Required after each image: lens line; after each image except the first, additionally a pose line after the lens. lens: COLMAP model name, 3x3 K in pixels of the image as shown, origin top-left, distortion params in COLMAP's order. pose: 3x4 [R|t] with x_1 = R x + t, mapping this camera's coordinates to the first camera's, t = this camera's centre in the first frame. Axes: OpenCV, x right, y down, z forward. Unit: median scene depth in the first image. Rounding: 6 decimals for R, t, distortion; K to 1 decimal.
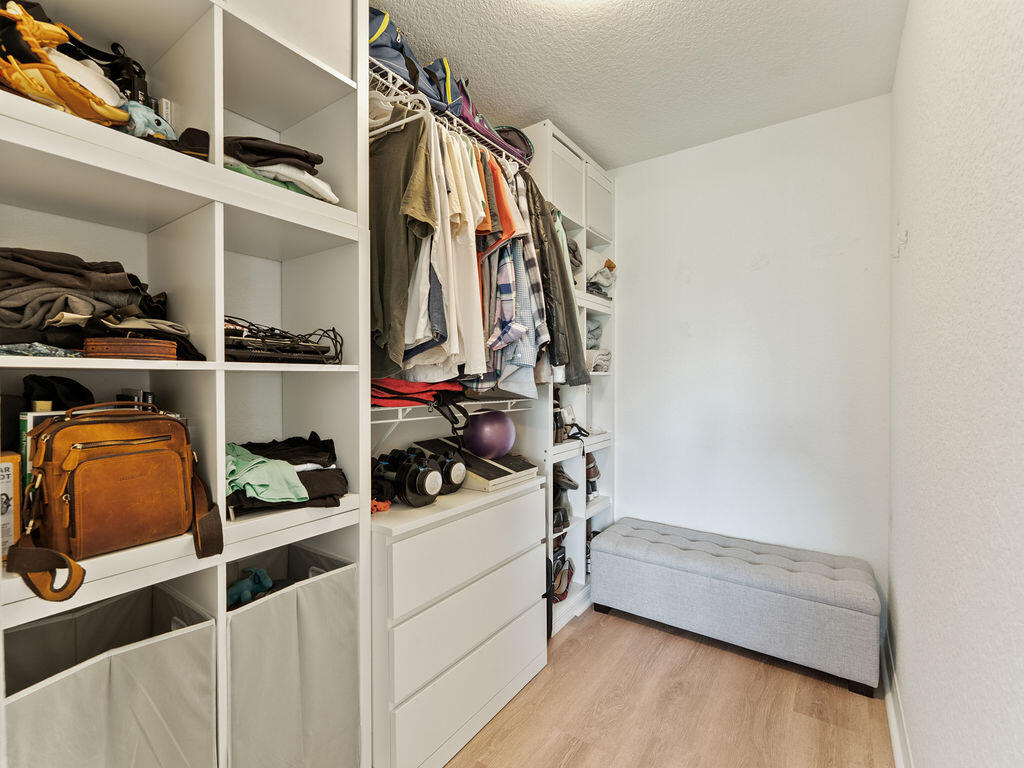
lens RADIAL K [[464.1, 0, 513.3], [0, 464.1, 381.2], [0, 0, 1]] dist [-0.001995, -0.000922]
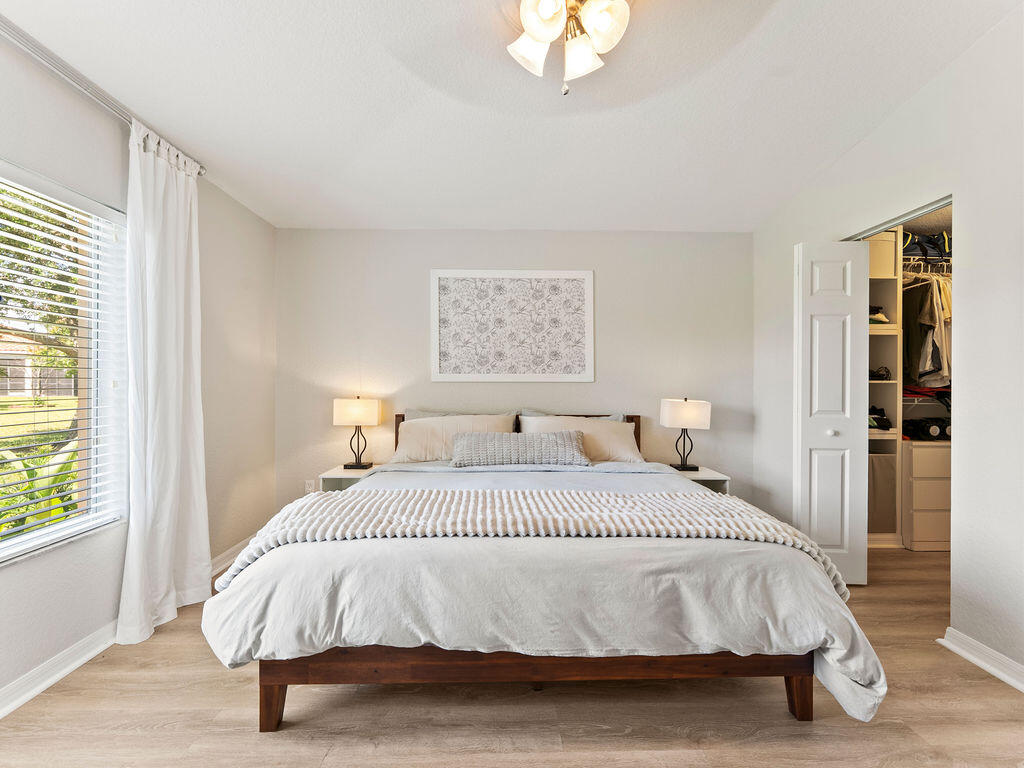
lens RADIAL K [[464.1, 0, 511.9], [0, 464.1, 383.4], [0, 0, 1]] dist [-0.001995, -0.000922]
pose [[0.591481, 0.004439, -0.806307, 0.486937], [-0.006890, 0.999976, 0.000452, -0.003672], [0.806290, 0.005288, 0.591497, -2.280002]]
